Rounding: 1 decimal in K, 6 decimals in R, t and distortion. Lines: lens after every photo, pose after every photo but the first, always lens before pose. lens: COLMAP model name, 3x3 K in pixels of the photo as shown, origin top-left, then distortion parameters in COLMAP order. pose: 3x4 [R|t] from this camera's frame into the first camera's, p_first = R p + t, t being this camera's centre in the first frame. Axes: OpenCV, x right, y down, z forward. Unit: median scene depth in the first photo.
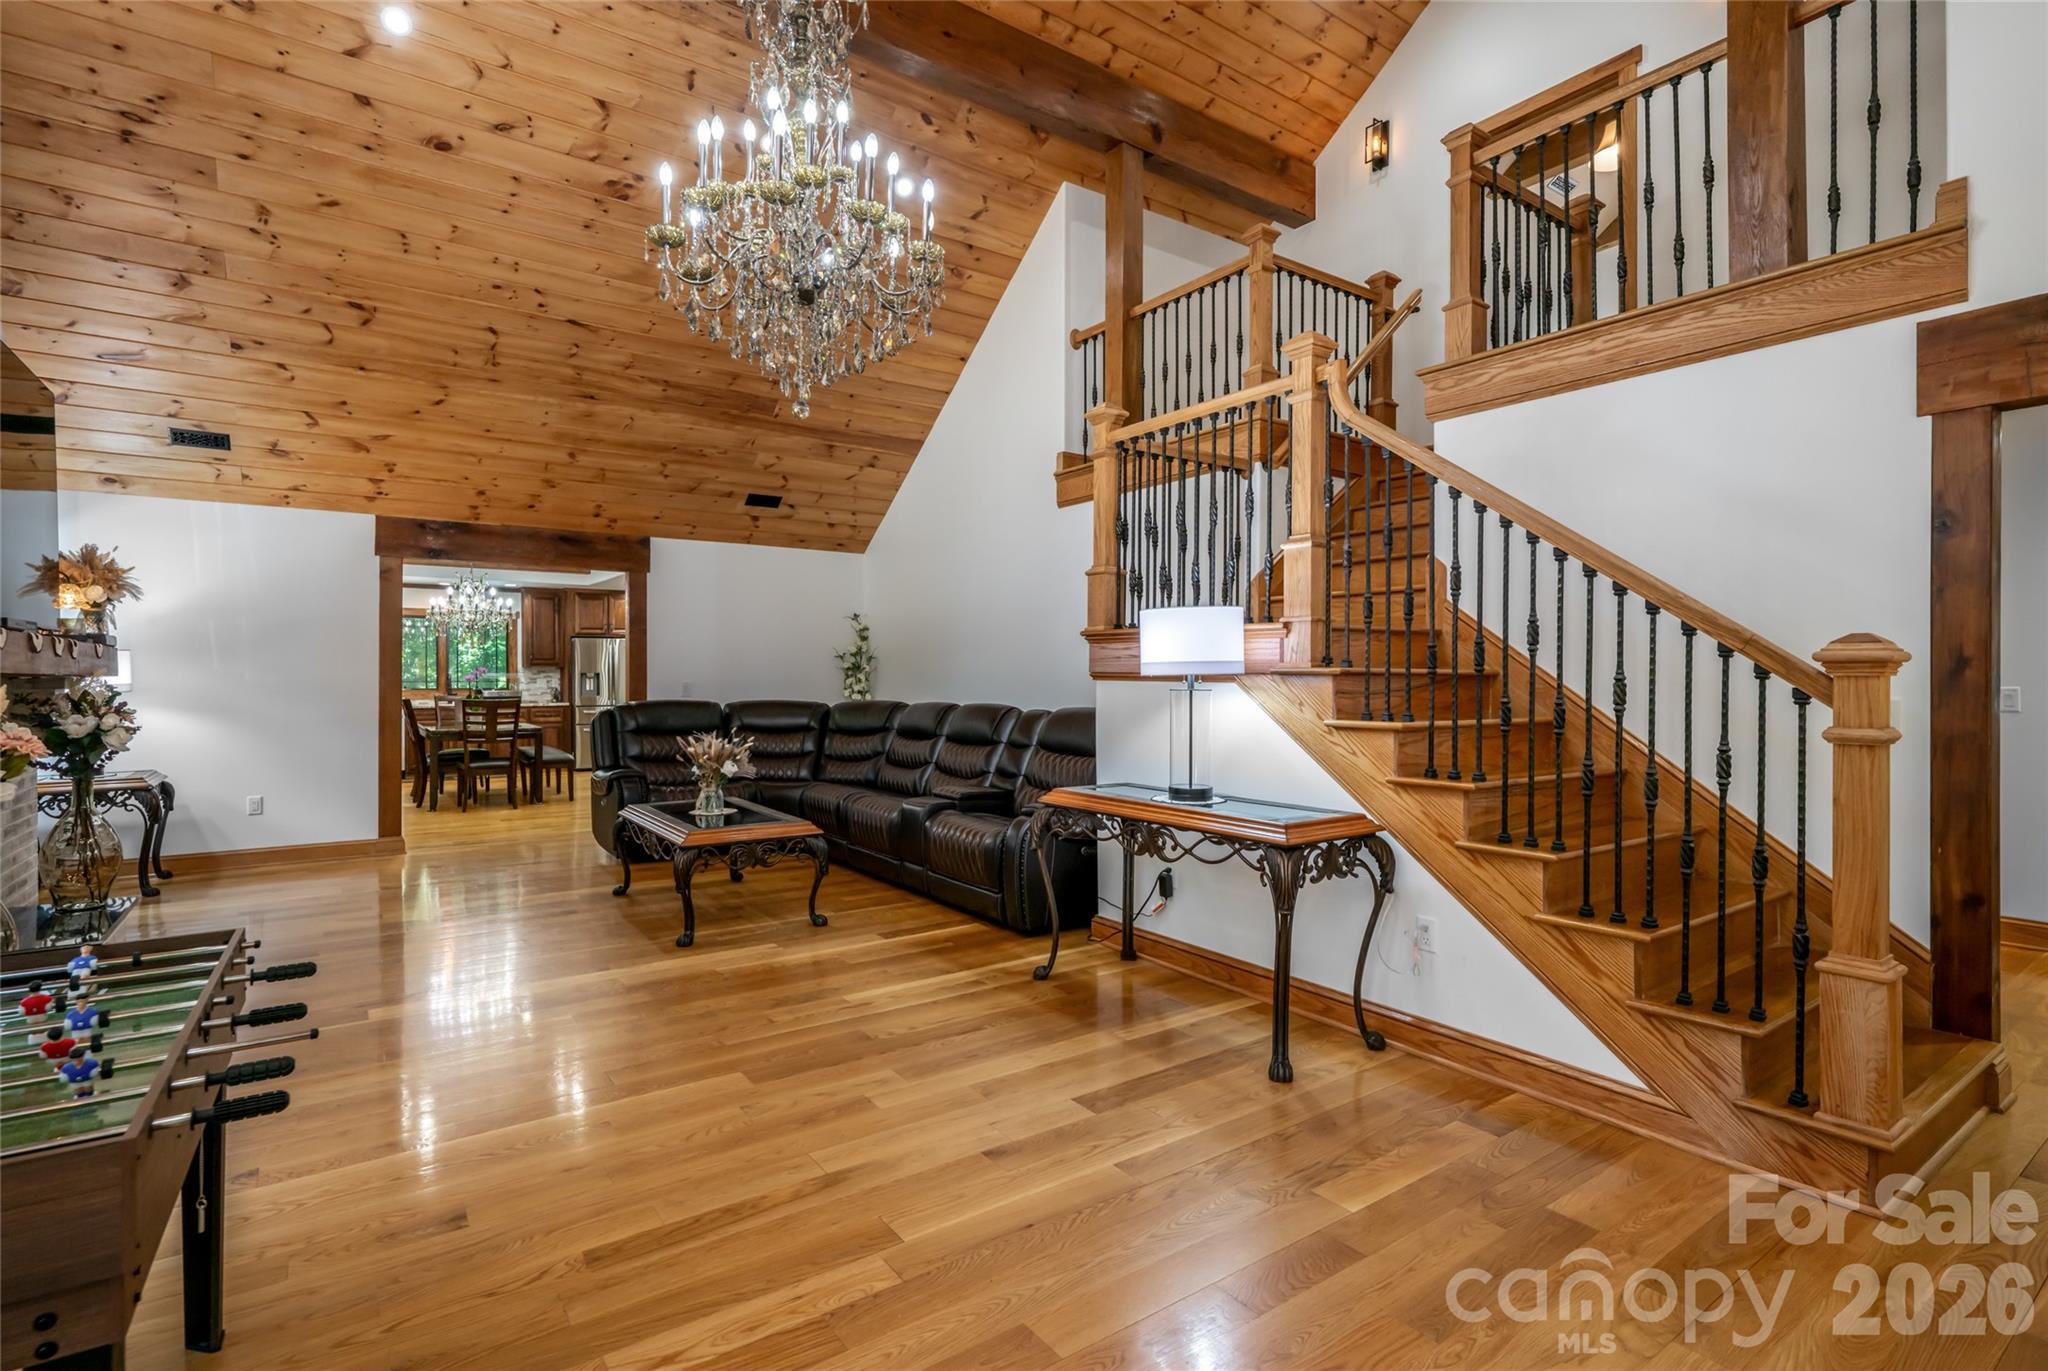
lens RADIAL K [[1066.5, 0, 1024.0], [0, 1066.5, 685.5], [0, 0, 1]] dist [-0.003187, -0.000937]
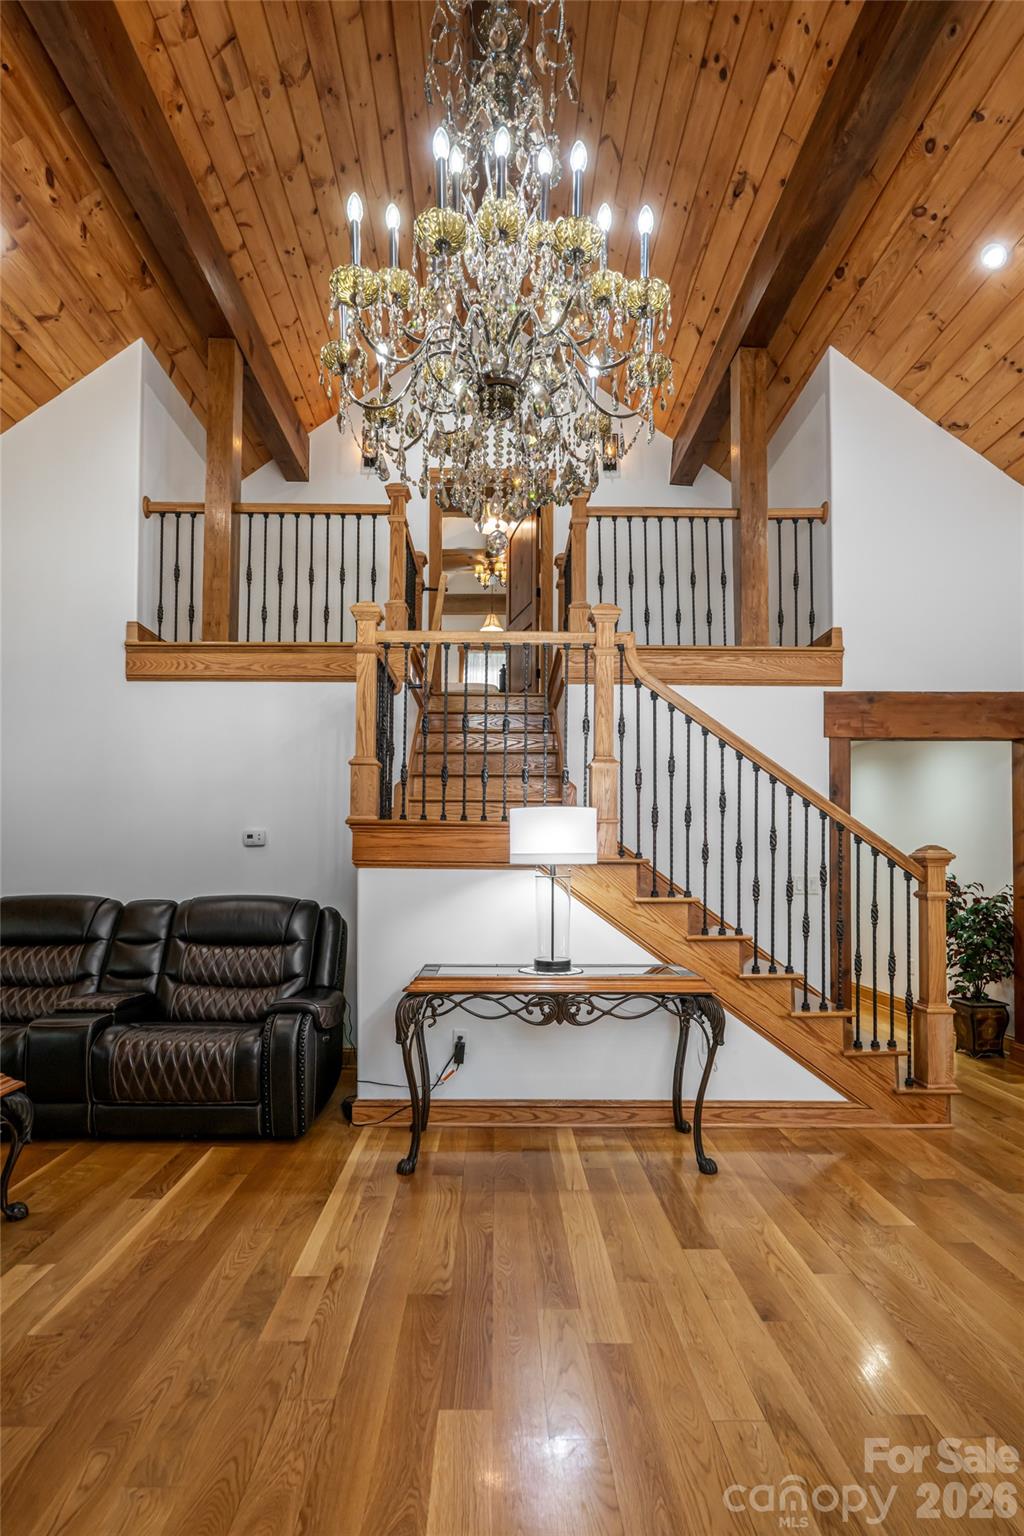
lens RADIAL K [[799.9, 0, 511.2], [0, 799.9, 847.6], [0, 0, 1]] dist [-0.003187, -0.000937]
pose [[0.520154, 0.017514, 0.853893, -0.654705], [0.004386, 0.999722, -0.023177, -0.008062], [-0.854061, 0.015801, 0.519932, 0.612559]]
